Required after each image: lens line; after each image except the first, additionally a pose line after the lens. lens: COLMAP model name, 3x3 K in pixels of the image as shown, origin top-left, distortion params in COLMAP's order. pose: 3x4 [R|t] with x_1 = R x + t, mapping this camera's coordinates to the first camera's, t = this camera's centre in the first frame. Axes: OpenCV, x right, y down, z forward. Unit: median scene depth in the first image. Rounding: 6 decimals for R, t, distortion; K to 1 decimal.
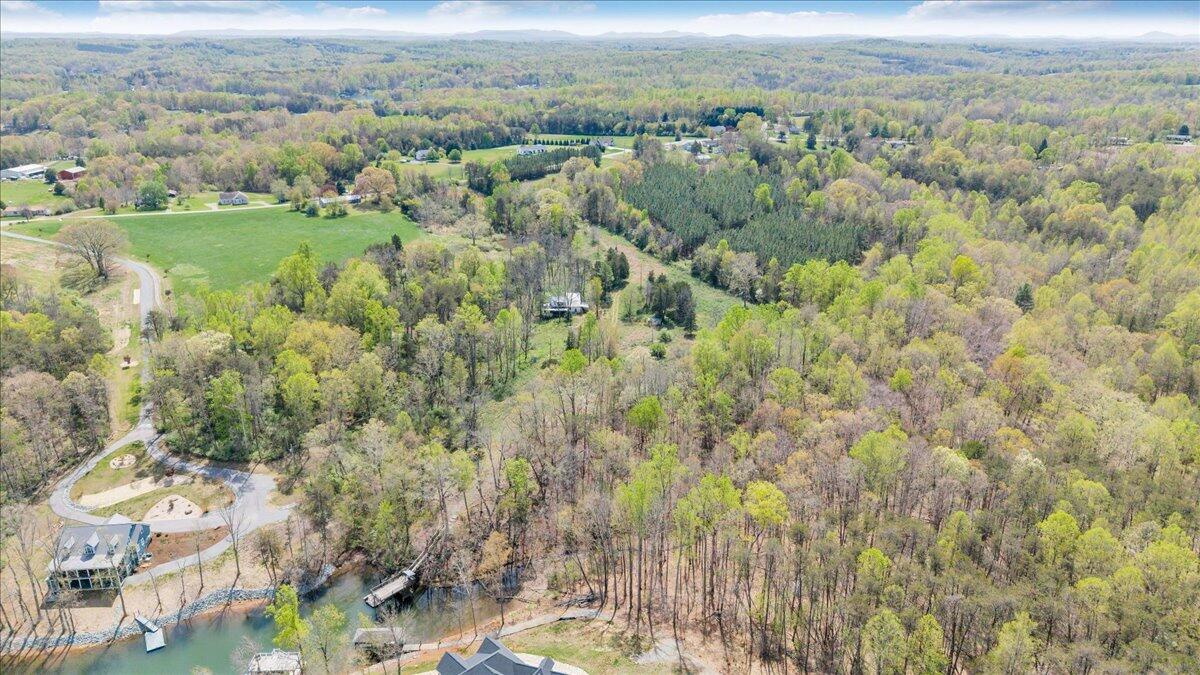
lens RADIAL K [[792.4, 0, 601.7], [0, 792.4, 341.6], [0, 0, 1]] dist [0.013840, -0.012336]
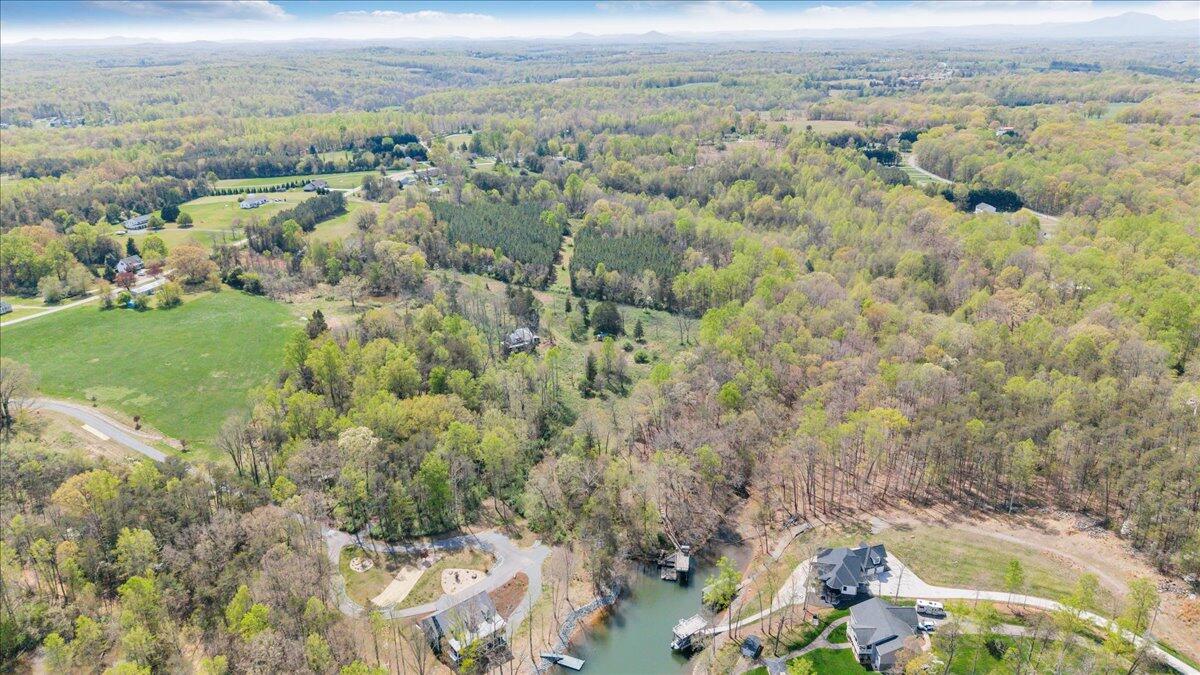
lens RADIAL K [[792.4, 0, 598.3], [0, 792.4, 333.4], [0, 0, 1]] dist [0.013840, -0.012336]
pose [[0.828993, -0.207355, 0.519399, -0.456589], [0.214403, 0.975600, 0.047279, -0.070892], [-0.516530, 0.072167, 0.853223, -0.039928]]
